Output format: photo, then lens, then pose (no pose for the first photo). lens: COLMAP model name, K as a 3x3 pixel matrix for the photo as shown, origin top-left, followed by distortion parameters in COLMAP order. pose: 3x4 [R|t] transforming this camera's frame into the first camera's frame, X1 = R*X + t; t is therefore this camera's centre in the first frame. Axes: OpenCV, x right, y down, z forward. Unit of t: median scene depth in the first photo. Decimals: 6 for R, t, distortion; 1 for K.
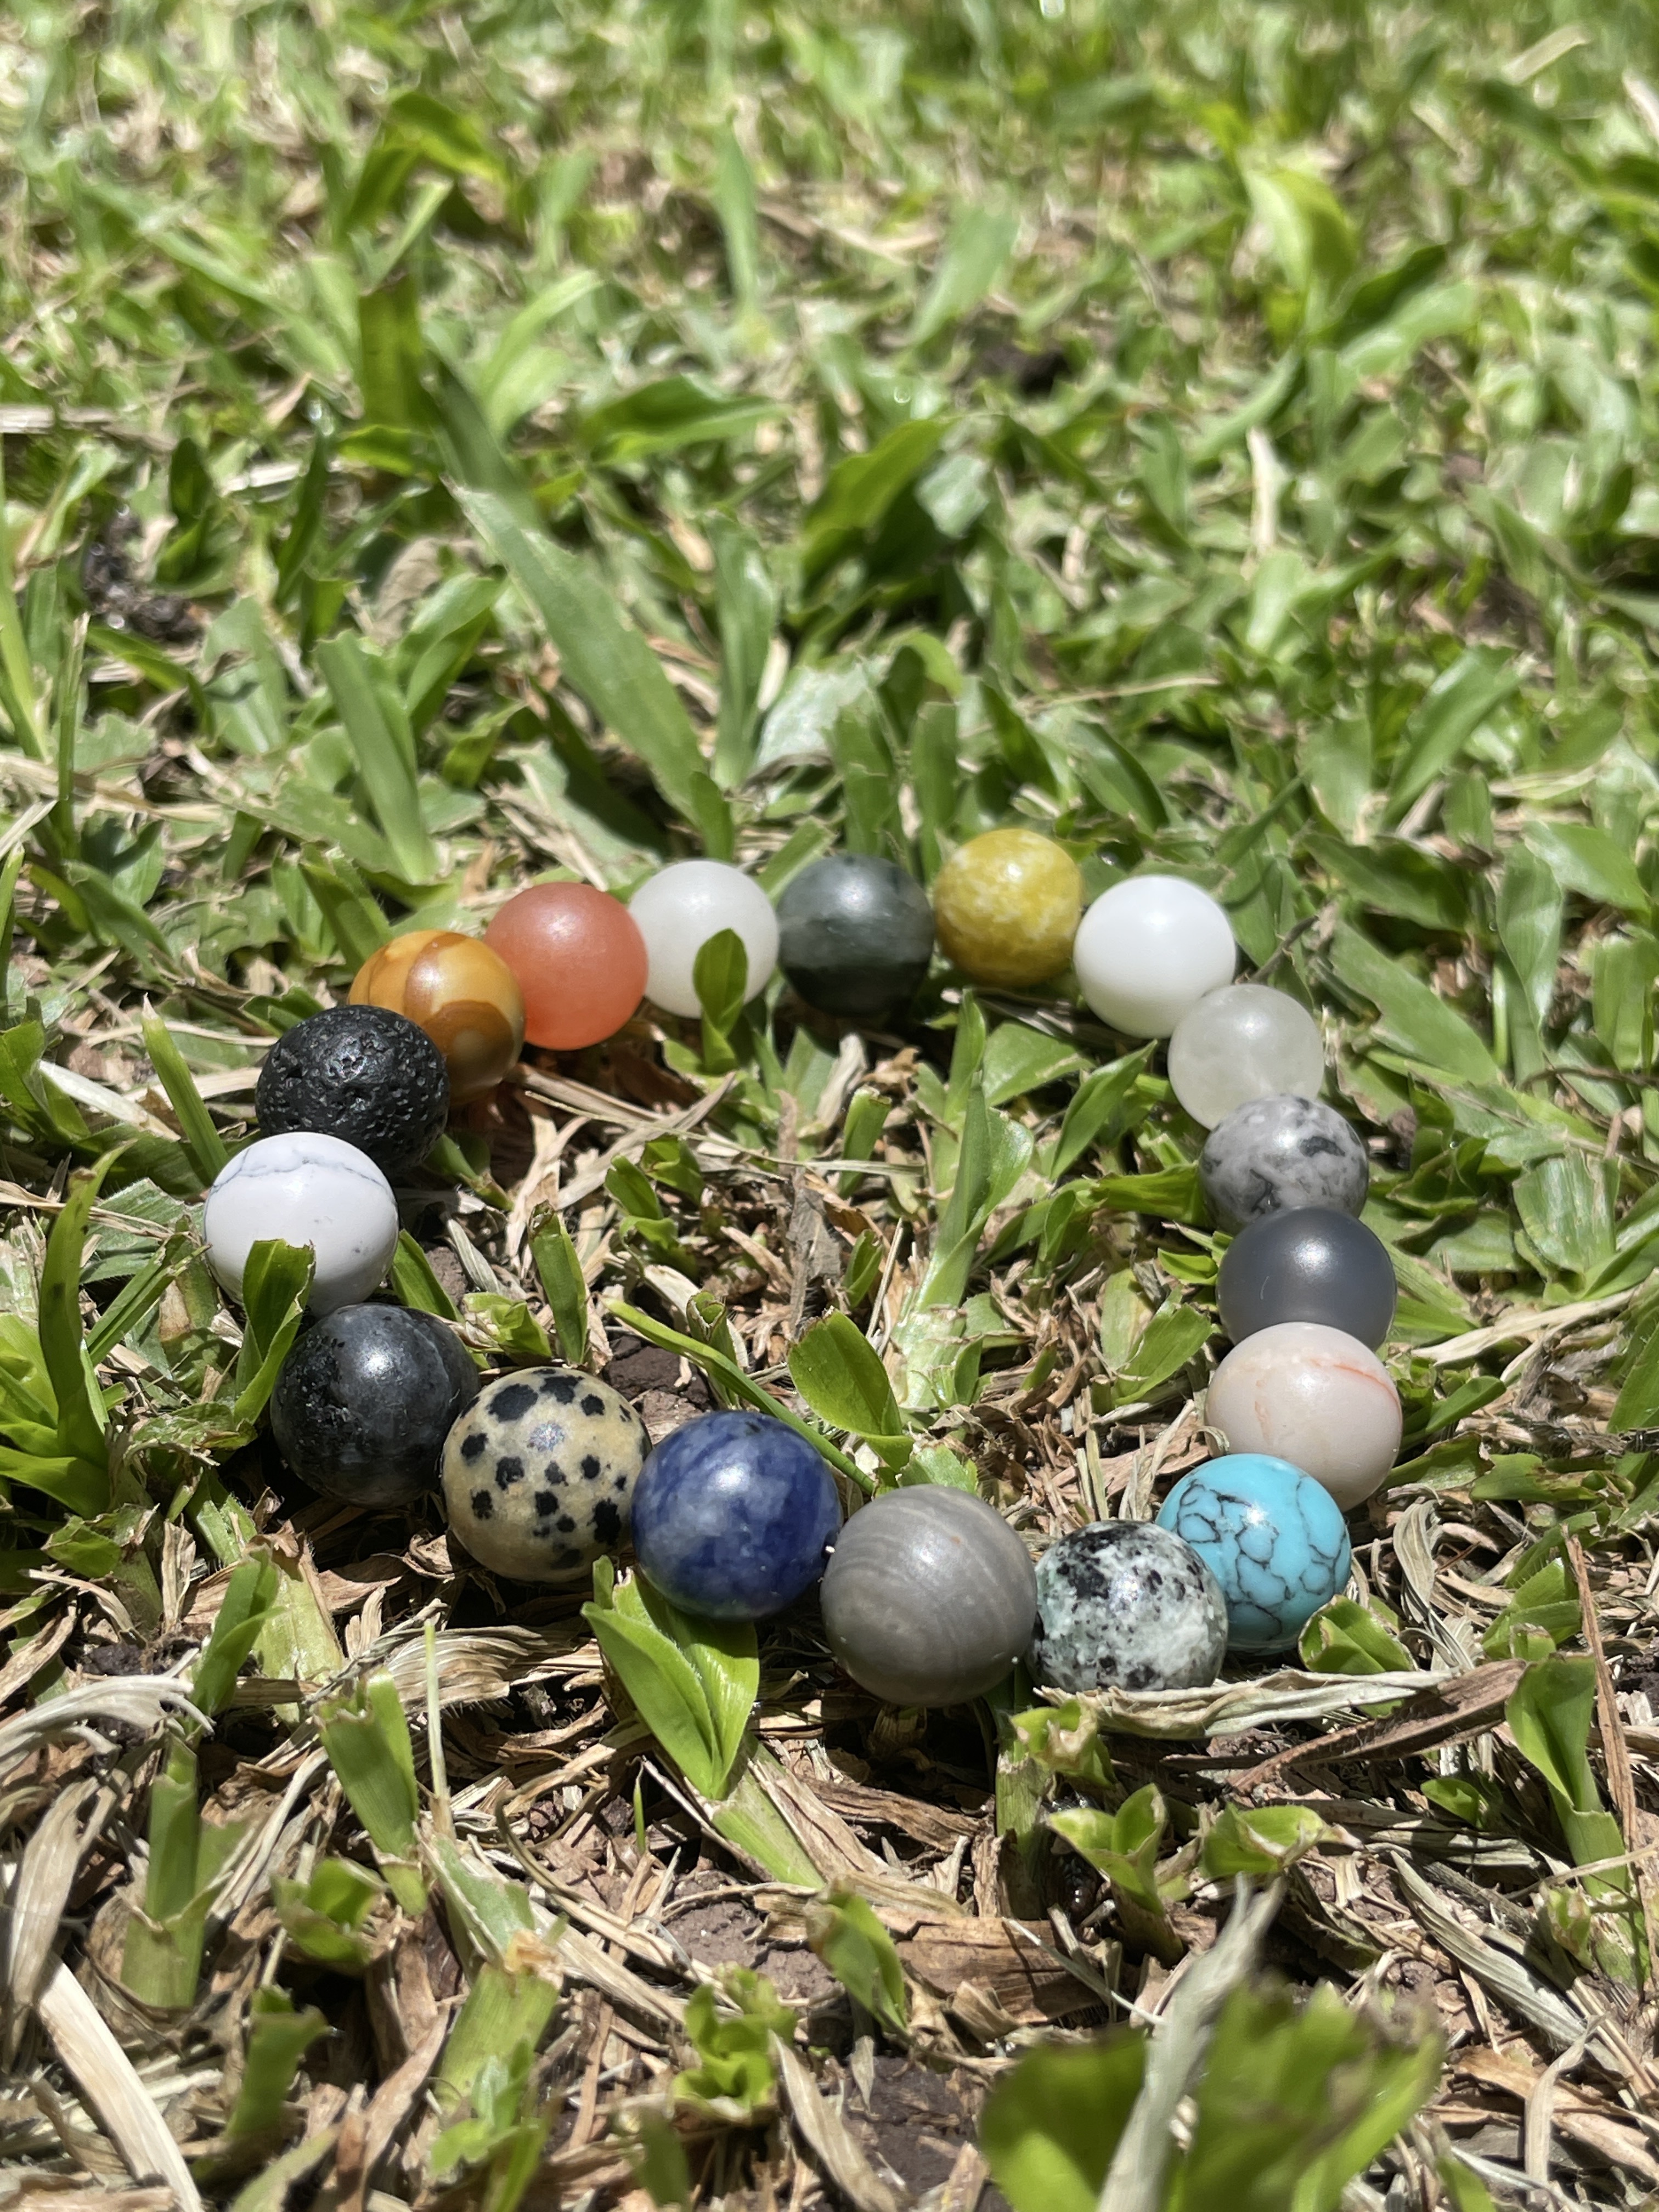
lens RADIAL K [[2751.3, 0, 829.5], [0, 2751.3, 1106.0], [0, 0, 1]] dist [0.107249, -0.293375]
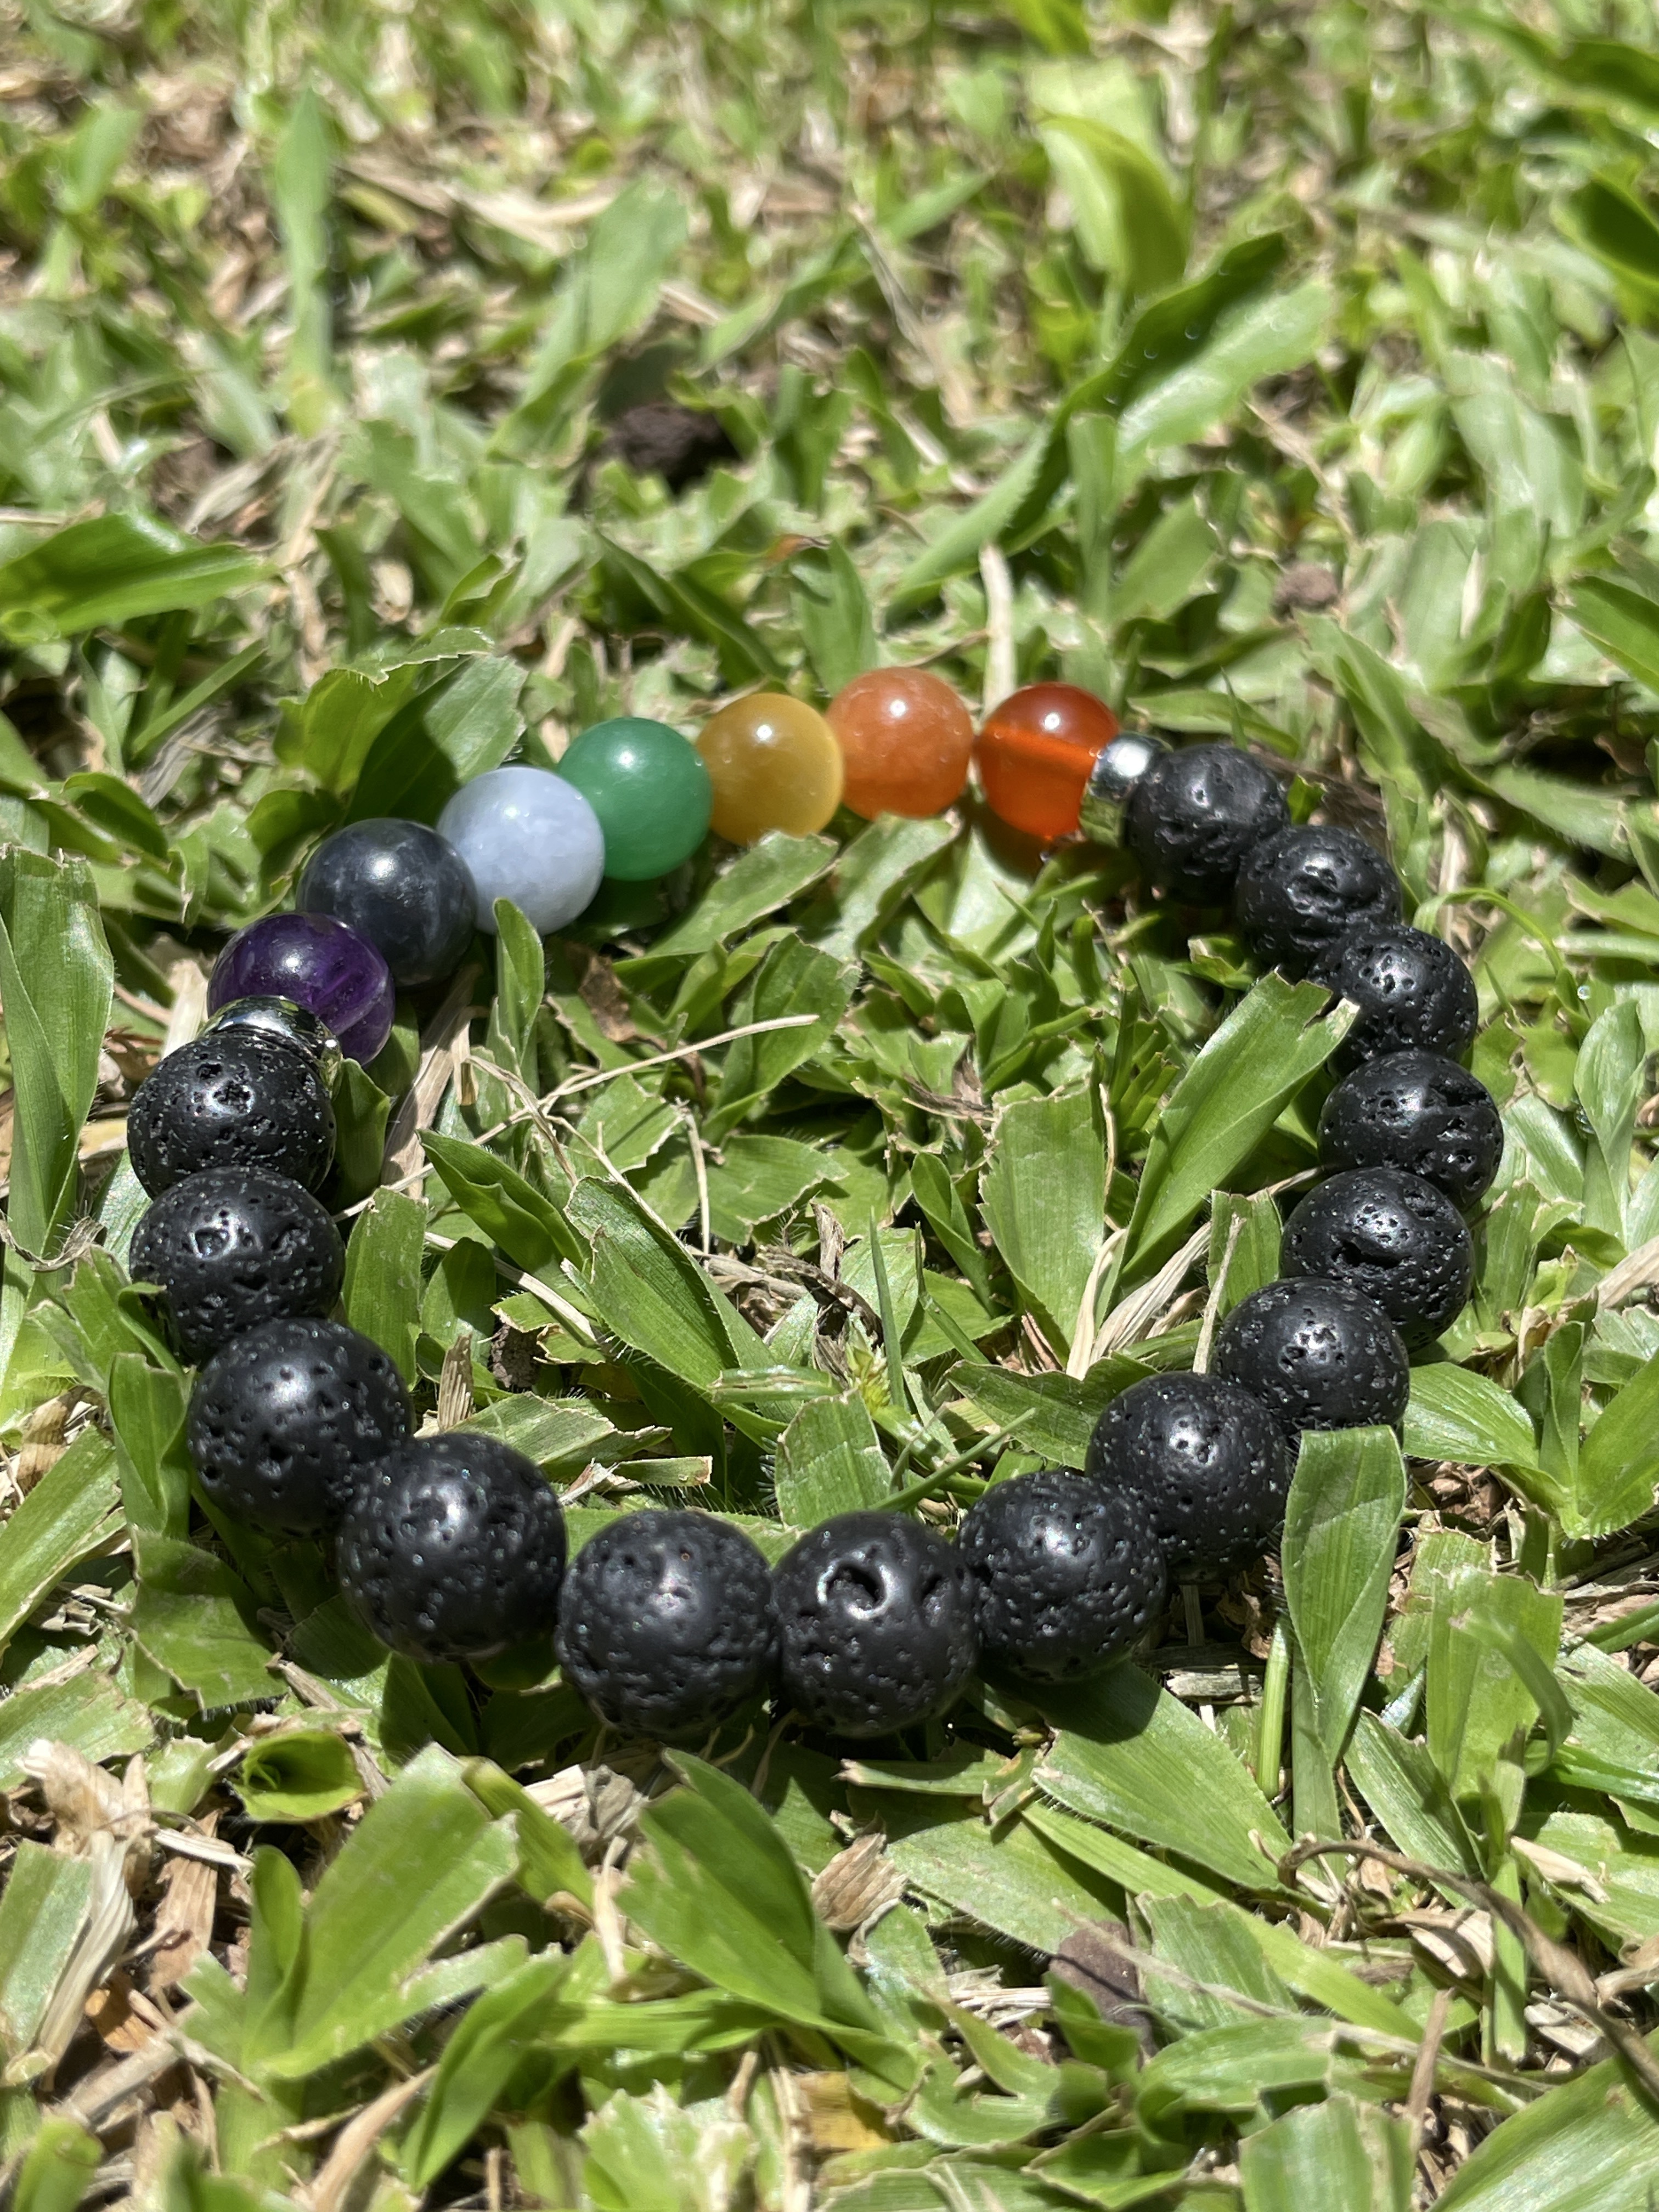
lens RADIAL K [[2682.3, 0, 829.5], [0, 2682.3, 1106.0], [0, 0, 1]] dist [-0.147141, 0.723998]
pose [[0.998421, -0.032595, -0.045749, 0.143159], [0.037230, 0.993837, 0.104411, -0.182087], [0.042064, -0.105950, 0.993481, 0.348522]]
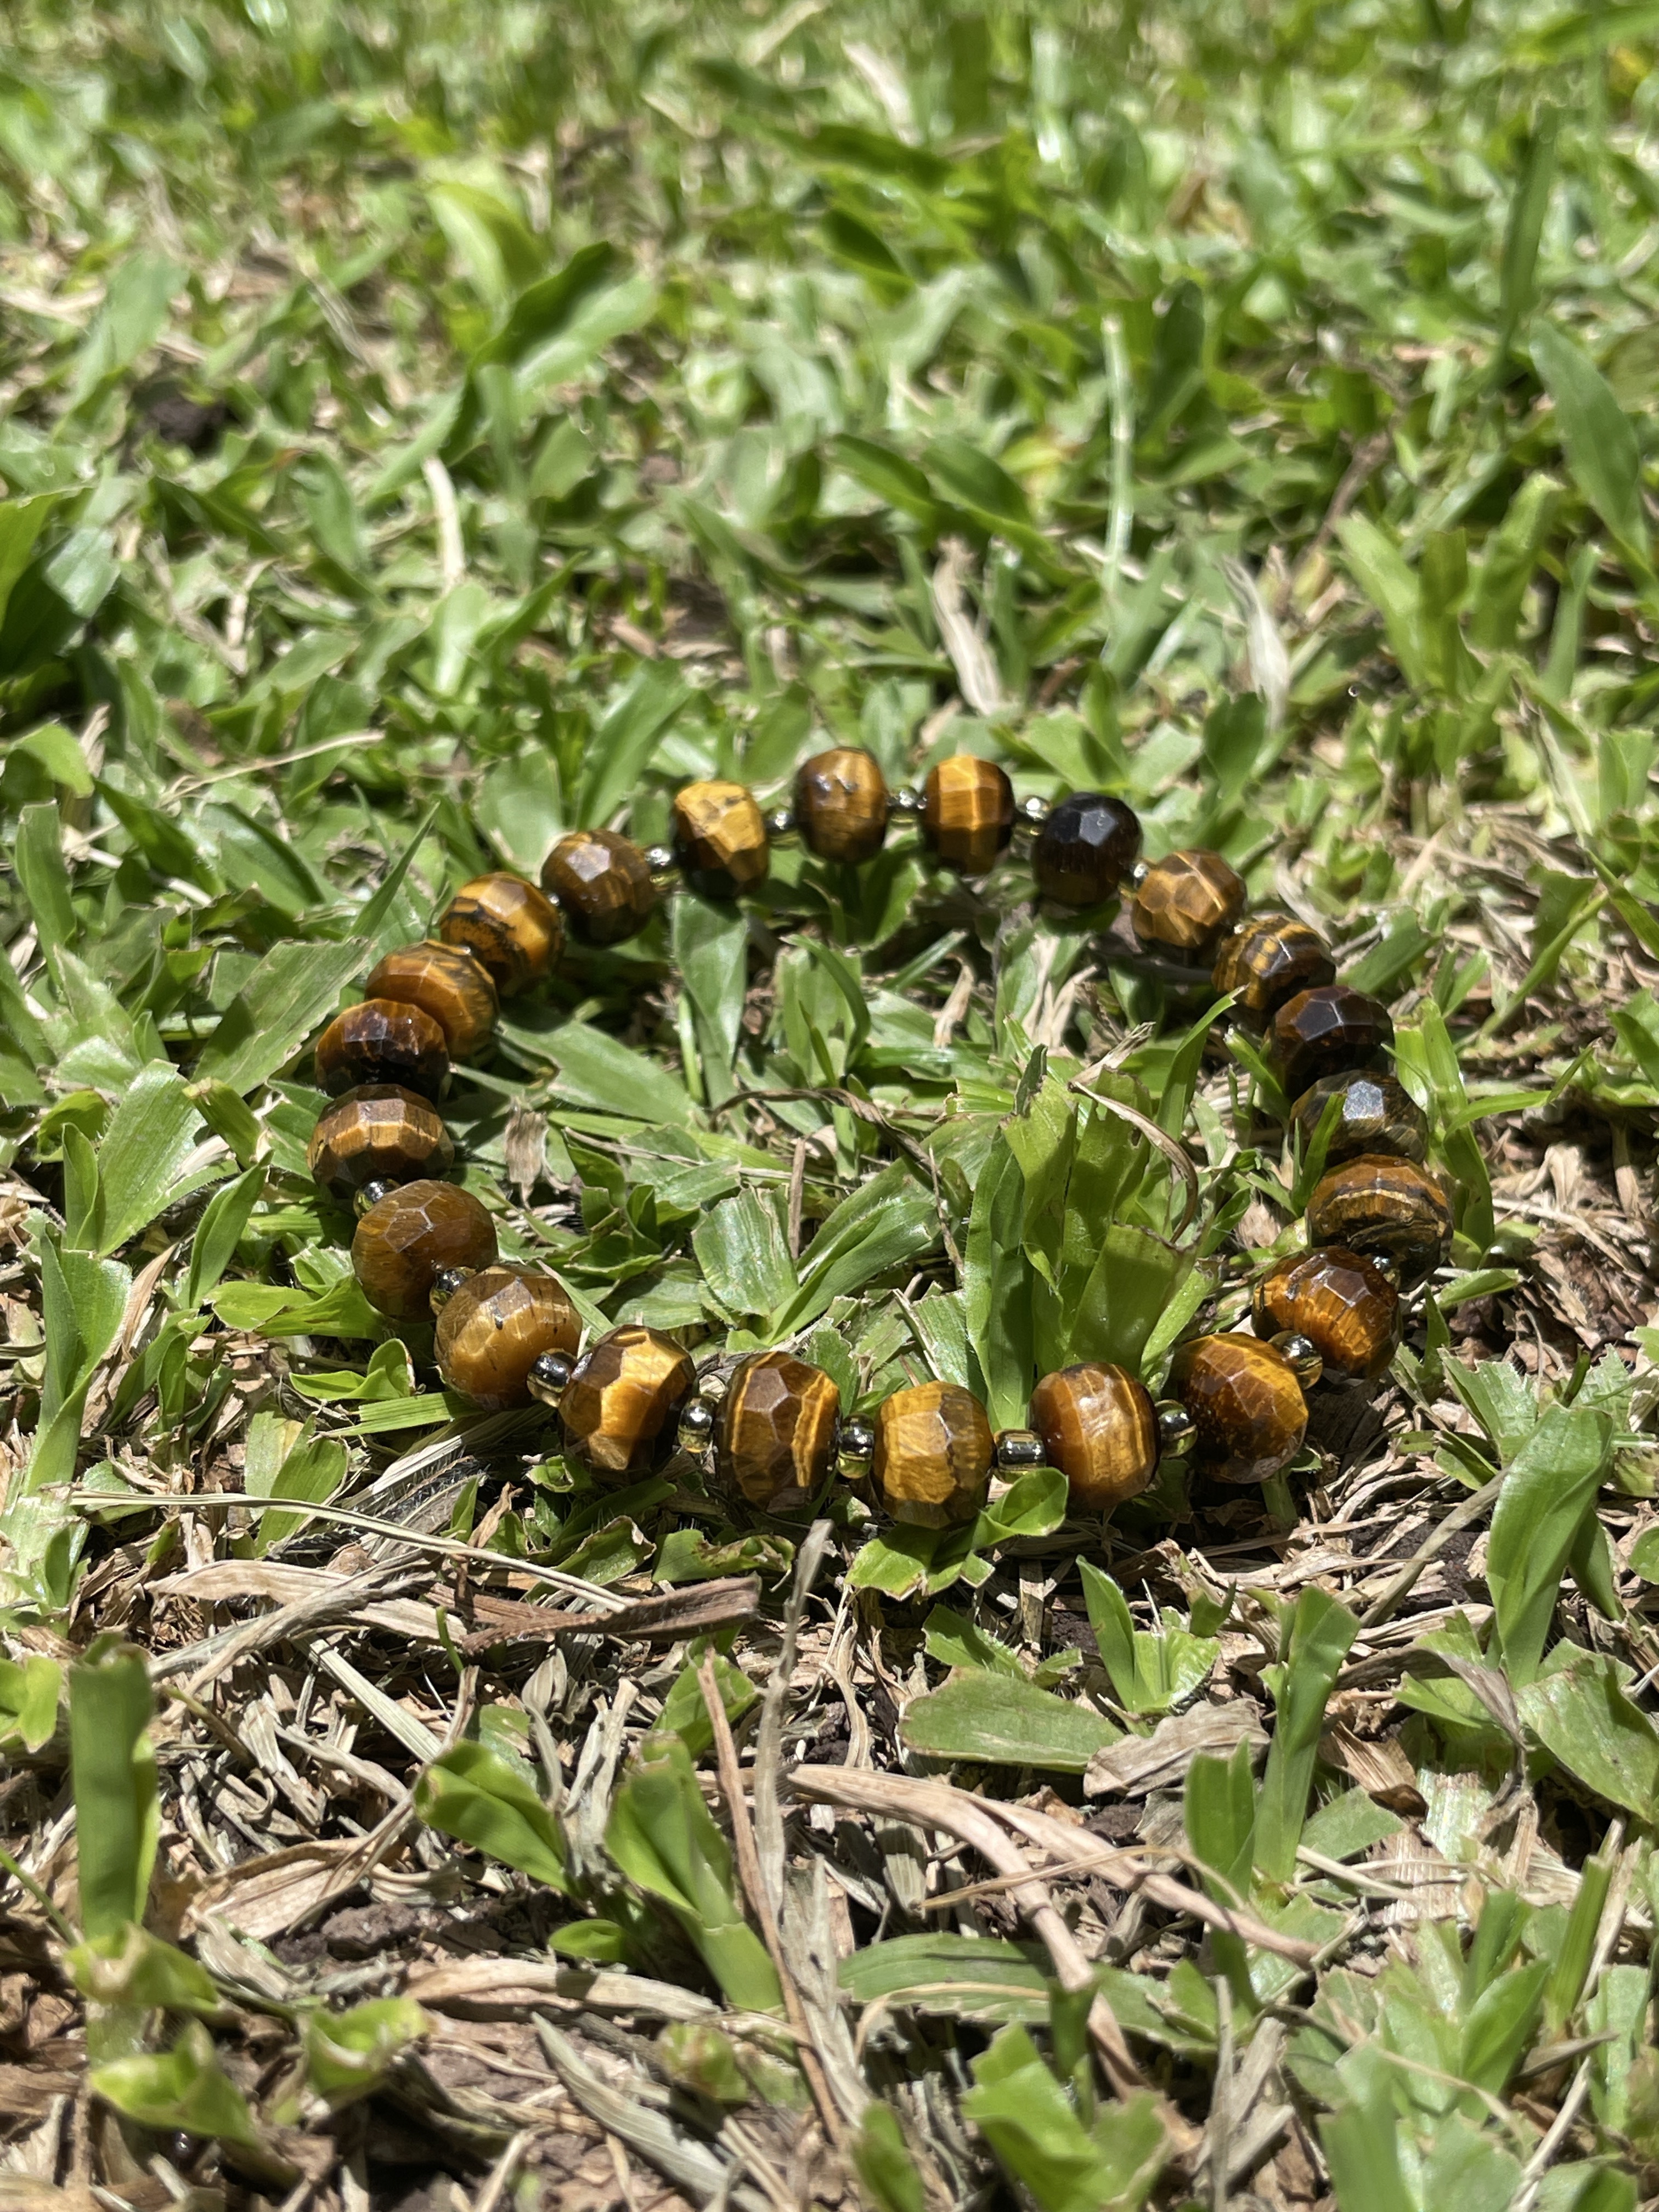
lens RADIAL K [[2751.3, 0, 829.5], [0, 2751.3, 1106.0], [0, 0, 1]] dist [0.107249, -0.293375]
pose [[0.978202, -0.159653, 0.132786, 0.128204], [0.159679, 0.987113, 0.010517, -0.012686], [-0.132754, 0.010916, 0.991089, 0.041101]]
